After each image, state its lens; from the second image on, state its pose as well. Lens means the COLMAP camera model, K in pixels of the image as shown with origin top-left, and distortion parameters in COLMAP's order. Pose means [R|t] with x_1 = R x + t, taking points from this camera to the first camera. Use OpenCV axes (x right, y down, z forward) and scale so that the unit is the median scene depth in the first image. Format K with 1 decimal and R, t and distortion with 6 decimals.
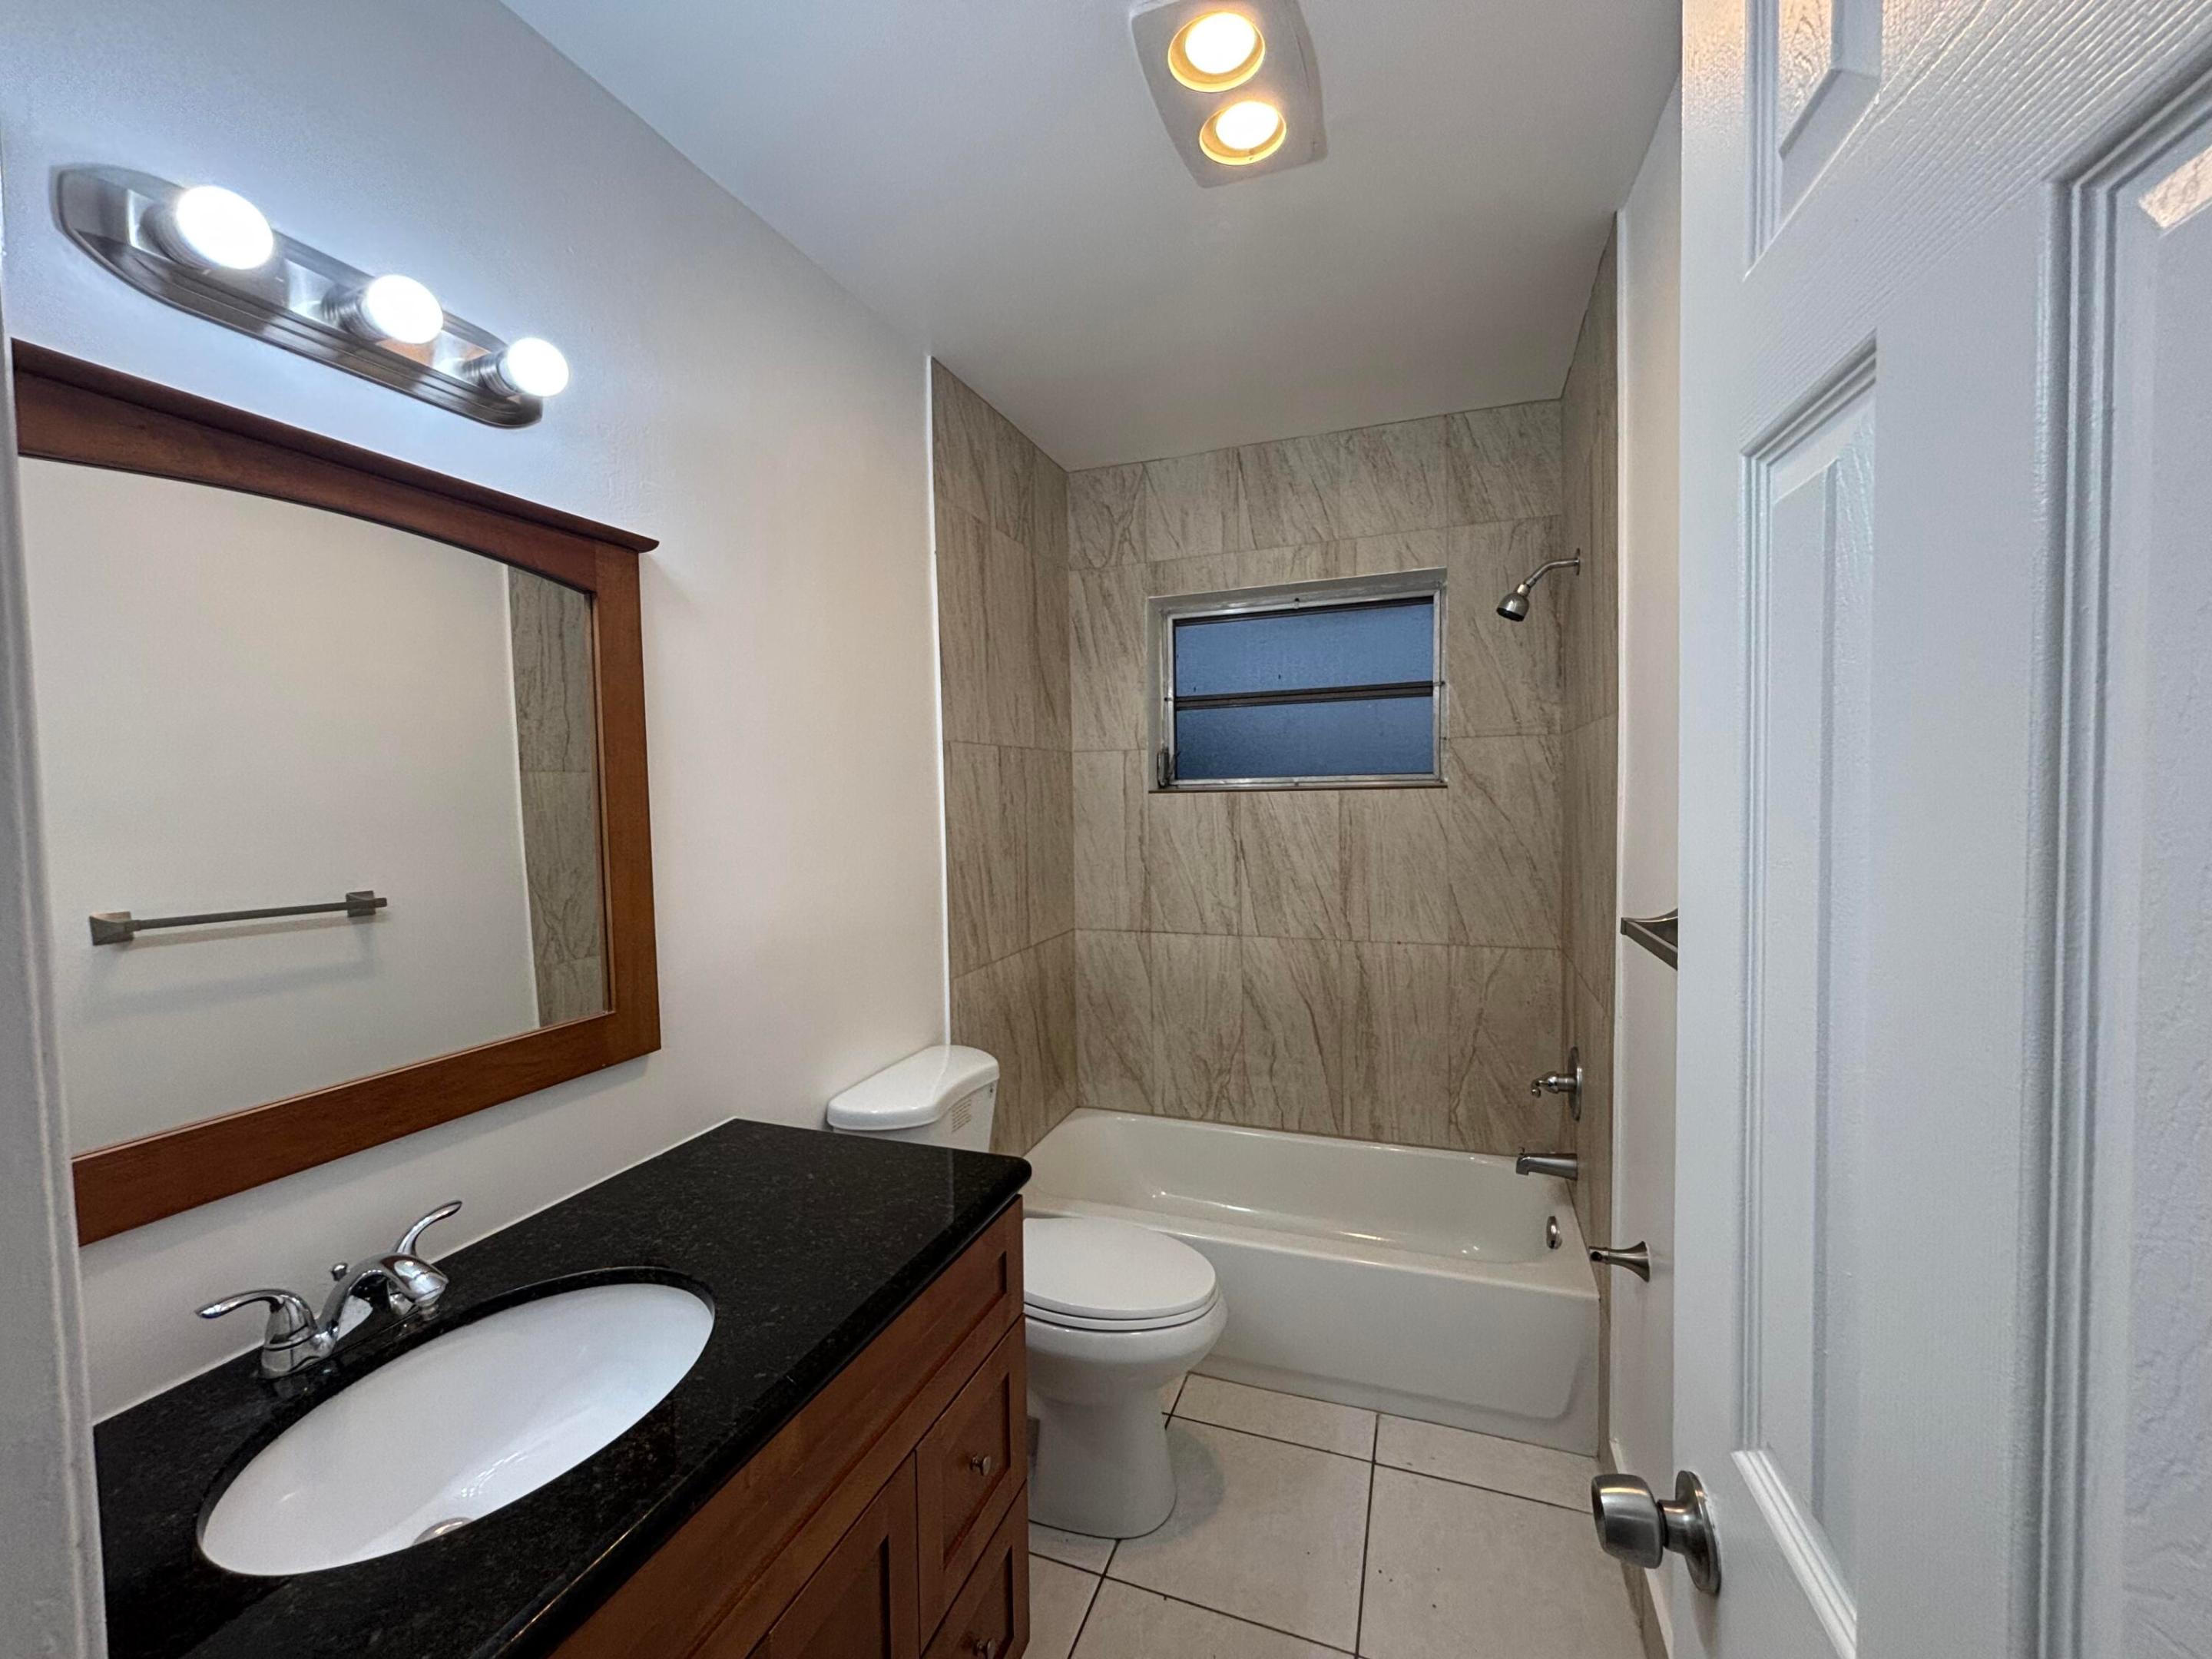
lens RADIAL K [[898.8, 0, 1089.4], [0, 898.8, 832.6], [0, 0, 1]] dist [0.010677, -0.001363]
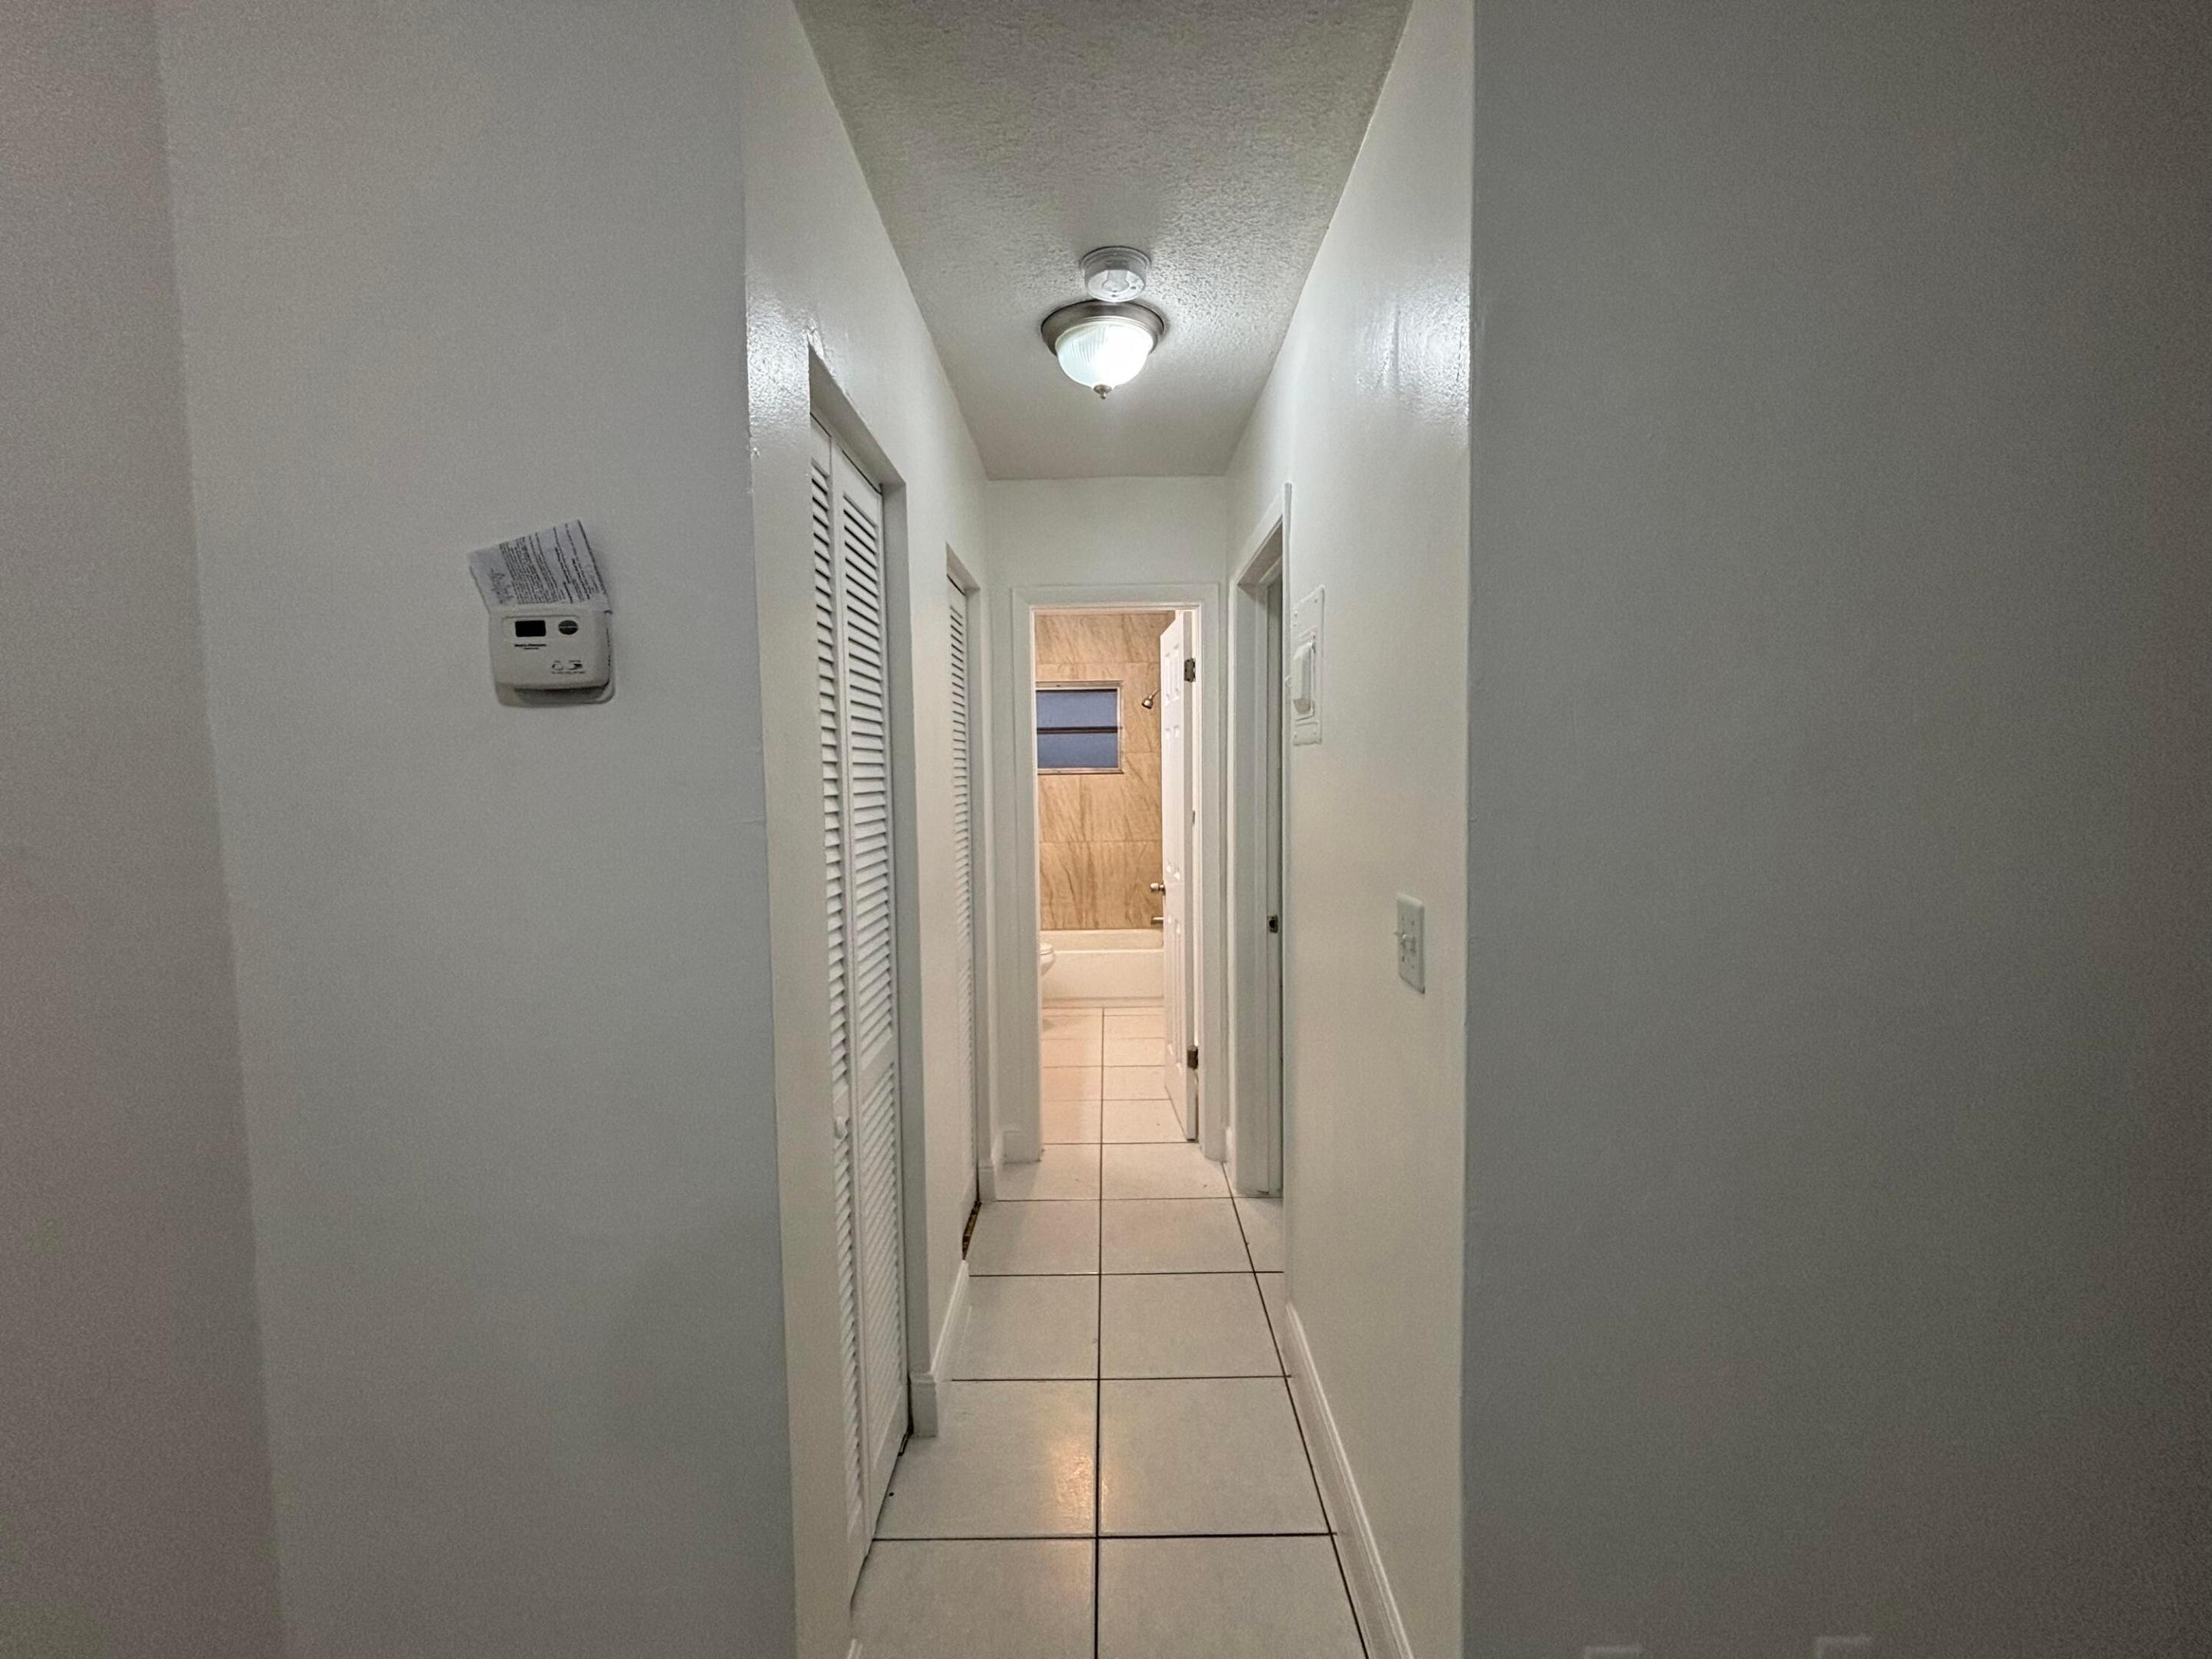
lens RADIAL K [[898.8, 0, 1106.0], [0, 898.8, 831.4], [0, 0, 1]] dist [0.010677, -0.001363]
pose [[0.933953, -0.019618, 0.356857, -0.467561], [0.010944, 0.999594, 0.026309, 0.035854], [-0.357228, -0.020666, 0.933788, -1.131913]]
